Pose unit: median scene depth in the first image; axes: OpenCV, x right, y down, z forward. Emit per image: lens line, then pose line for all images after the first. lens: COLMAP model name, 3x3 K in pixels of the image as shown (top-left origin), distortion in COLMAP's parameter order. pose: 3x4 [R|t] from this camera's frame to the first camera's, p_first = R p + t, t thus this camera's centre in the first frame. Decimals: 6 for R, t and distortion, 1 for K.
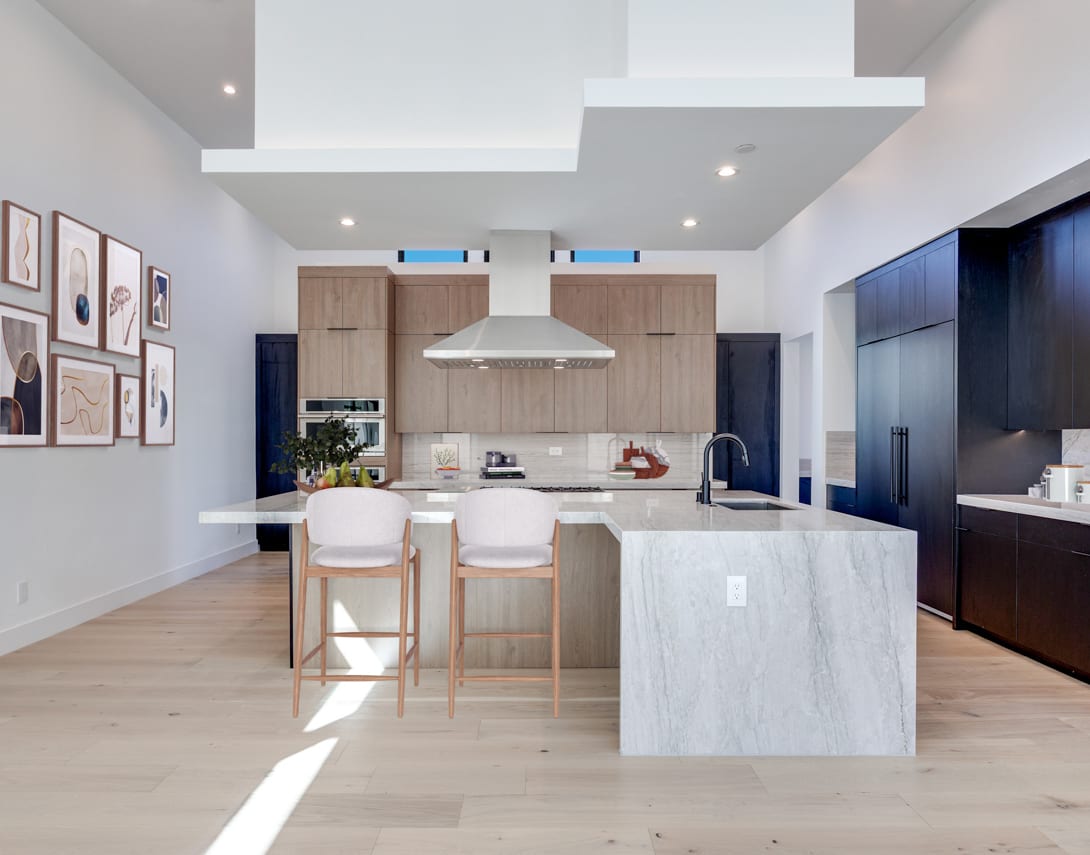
lens RADIAL K [[736.9, 0, 545.0], [0, 736.9, 427.5], [0, 0, 1]] dist [-0.001237, -0.000468]
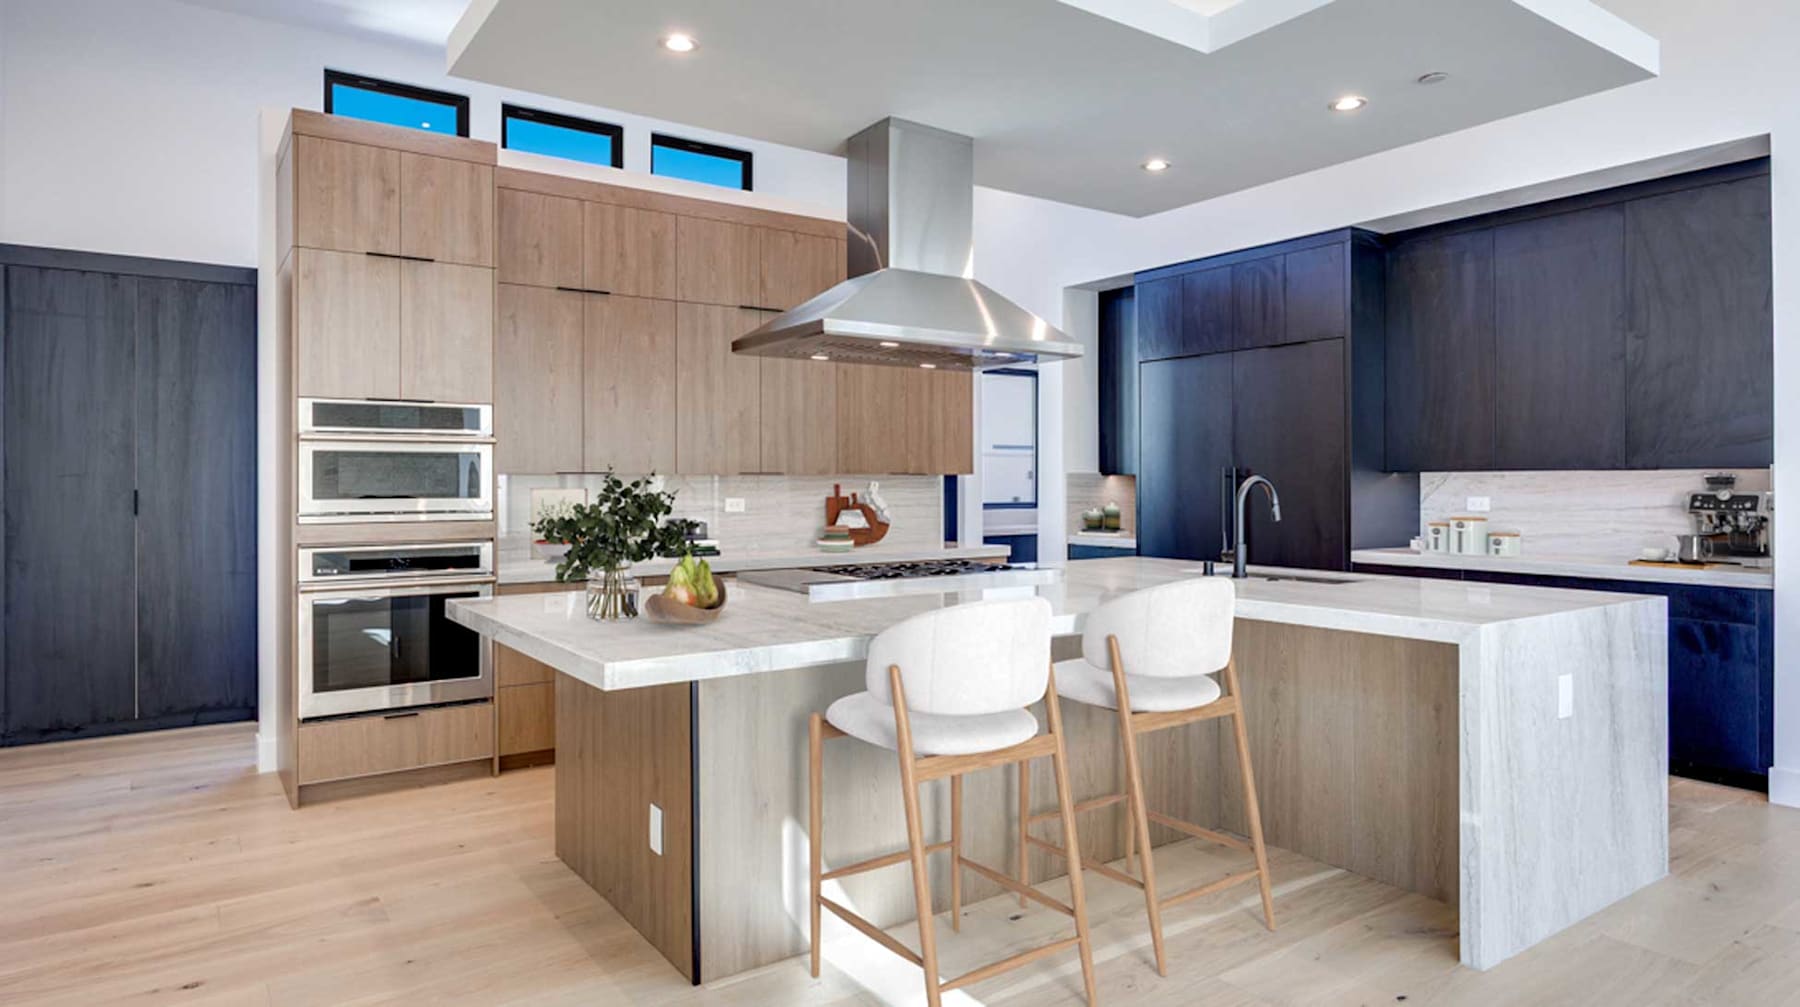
lens RADIAL K [[1044.8, 0, 899.6], [0, 1044.8, 480.9], [0, 0, 1]] dist [0.006193, 0.001437]
pose [[0.821453, -0.000370, 0.570276, -0.396452], [-0.006308, 0.999933, 0.009735, 0.003689], [-0.570241, -0.011594, 0.821396, 0.251252]]
